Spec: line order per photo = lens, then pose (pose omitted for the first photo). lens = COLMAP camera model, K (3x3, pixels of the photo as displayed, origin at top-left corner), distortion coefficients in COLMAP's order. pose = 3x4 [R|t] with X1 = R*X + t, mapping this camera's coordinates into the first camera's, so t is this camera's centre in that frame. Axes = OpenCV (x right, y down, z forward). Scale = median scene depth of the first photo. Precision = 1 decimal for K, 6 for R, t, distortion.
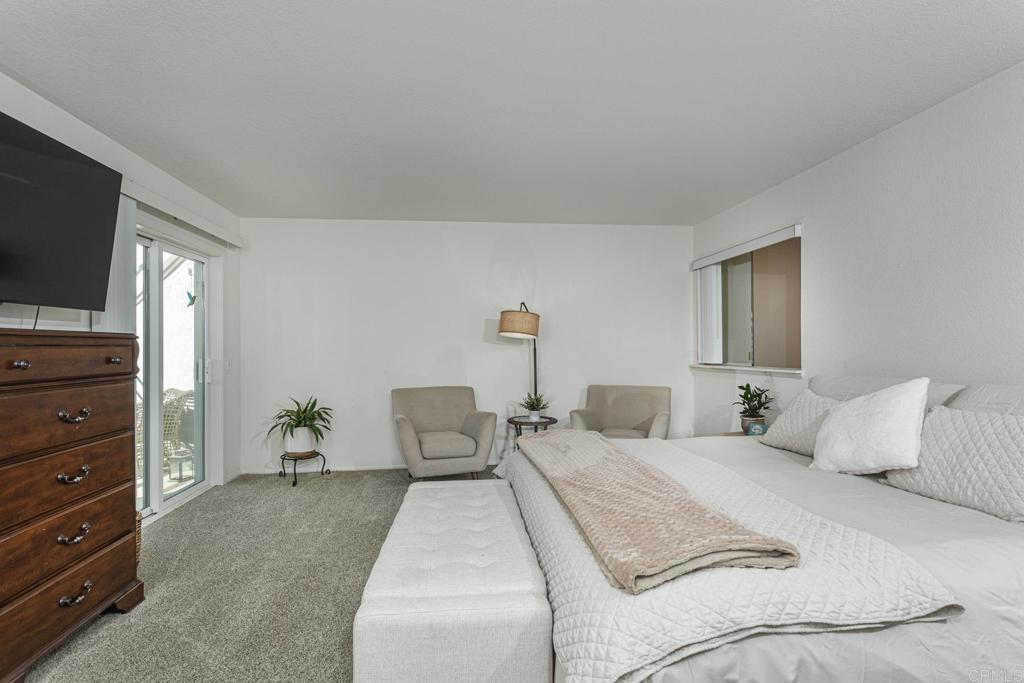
lens RADIAL K [[498.3, 0, 507.5], [0, 498.3, 349.3], [0, 0, 1]] dist [0.005642, 0.001710]
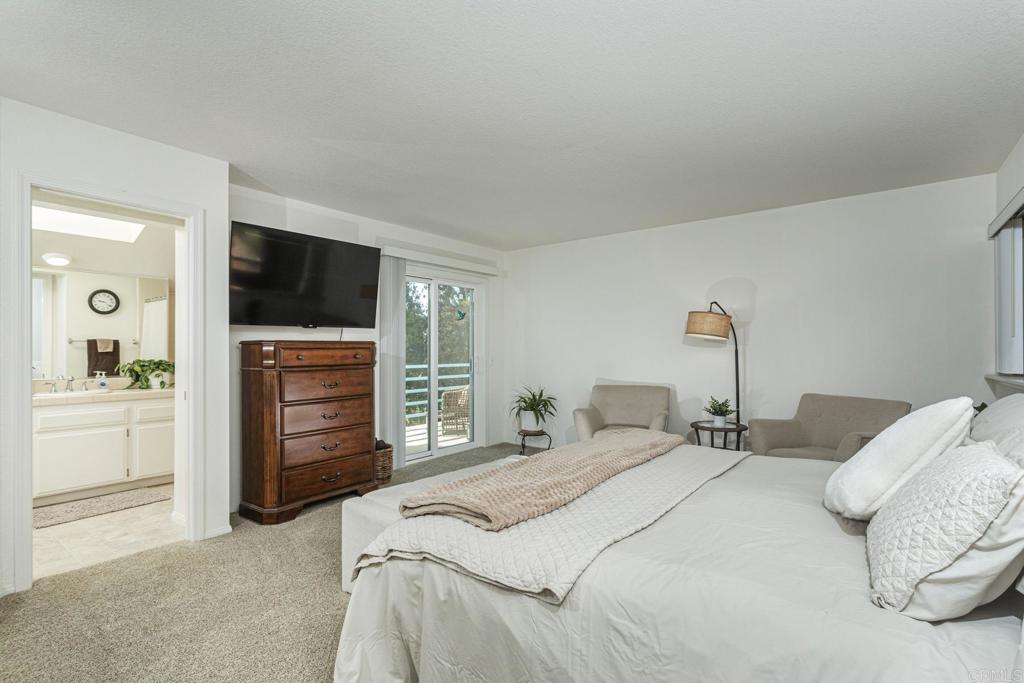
lens RADIAL K [[498.3, 0, 507.5], [0, 498.3, 349.3], [0, 0, 1]] dist [0.005642, 0.001710]
pose [[0.714741, 0.003512, -0.699381, 0.481858], [-0.002000, 0.999994, 0.002977, -0.006229], [0.699386, -0.000729, 0.714743, 0.047081]]
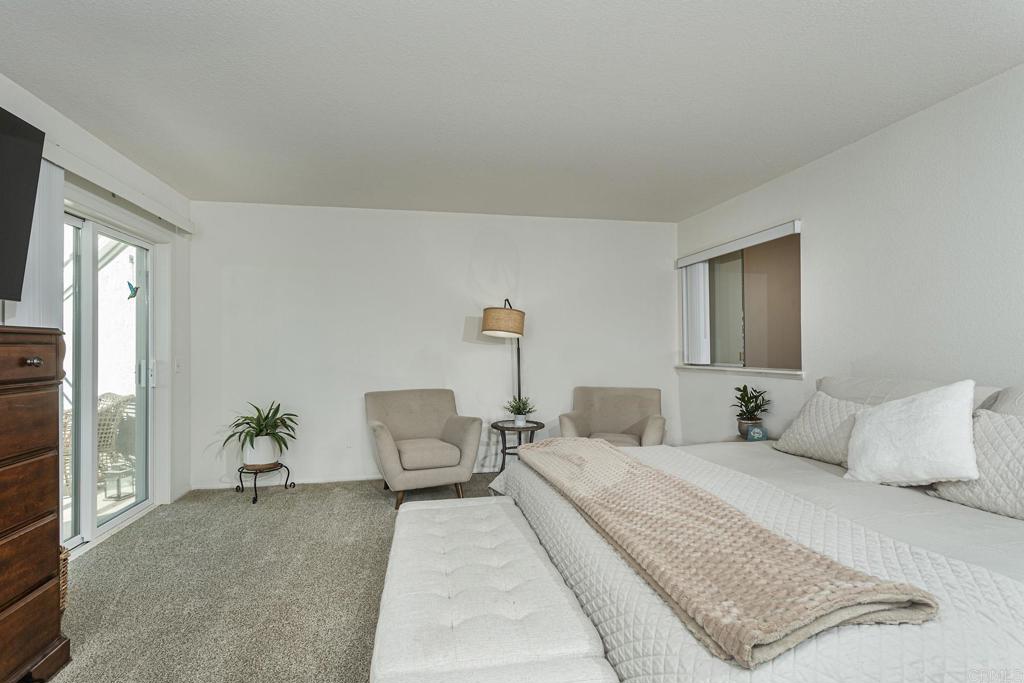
lens RADIAL K [[495.4, 0, 505.0], [0, 495.4, 347.5], [0, 0, 1]] dist [0.004462, 0.000821]
pose [[0.996636, 0.001853, 0.081934, -0.057518], [-0.001559, 0.999992, -0.003650, 0.000429], [-0.081941, 0.003510, 0.996631, 0.085319]]
